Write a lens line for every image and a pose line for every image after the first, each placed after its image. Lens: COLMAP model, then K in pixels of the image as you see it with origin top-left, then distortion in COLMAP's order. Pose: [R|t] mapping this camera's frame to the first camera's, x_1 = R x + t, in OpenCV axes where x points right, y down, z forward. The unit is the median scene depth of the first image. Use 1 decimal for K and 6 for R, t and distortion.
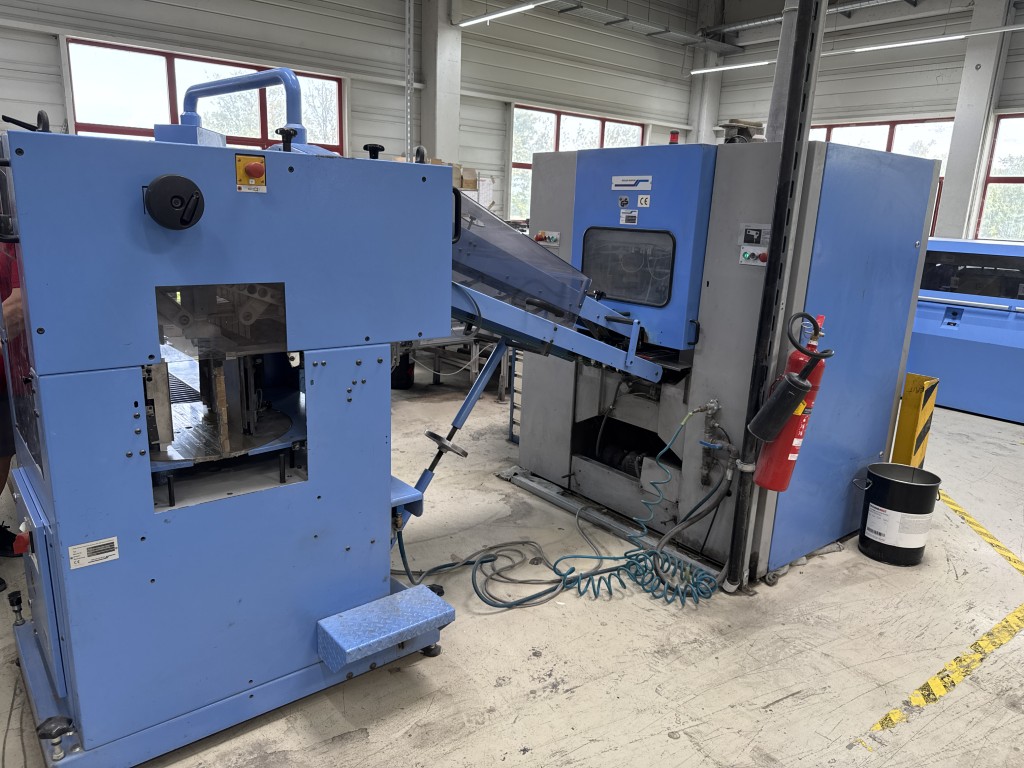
lens RADIAL K [[724.1, 0, 511.1], [0, 724.1, 386.5], [0, 0, 1]] dist [0.044532, -0.064418]
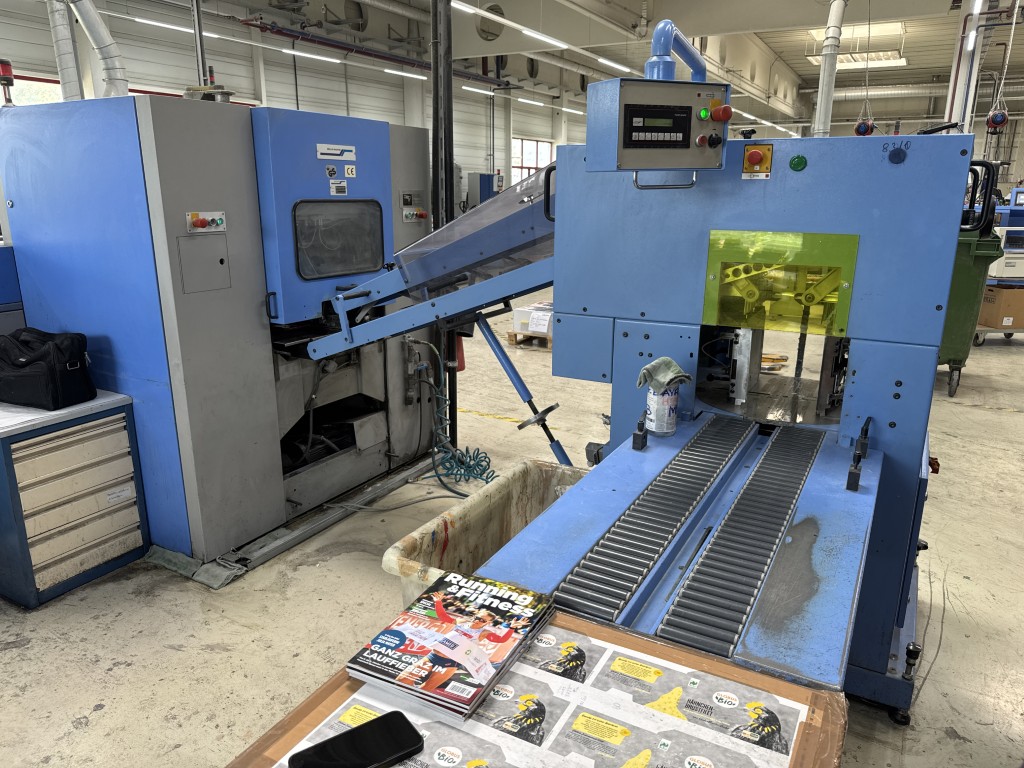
lens RADIAL K [[724.1, 0, 511.1], [0, 724.1, 386.5], [0, 0, 1]] dist [0.044532, -0.064418]
pose [[-0.383907, -0.278081, 0.880503, -0.845629], [0.201646, 0.905310, 0.373834, -0.307191], [-0.901085, 0.321067, -0.291482, 1.151622]]
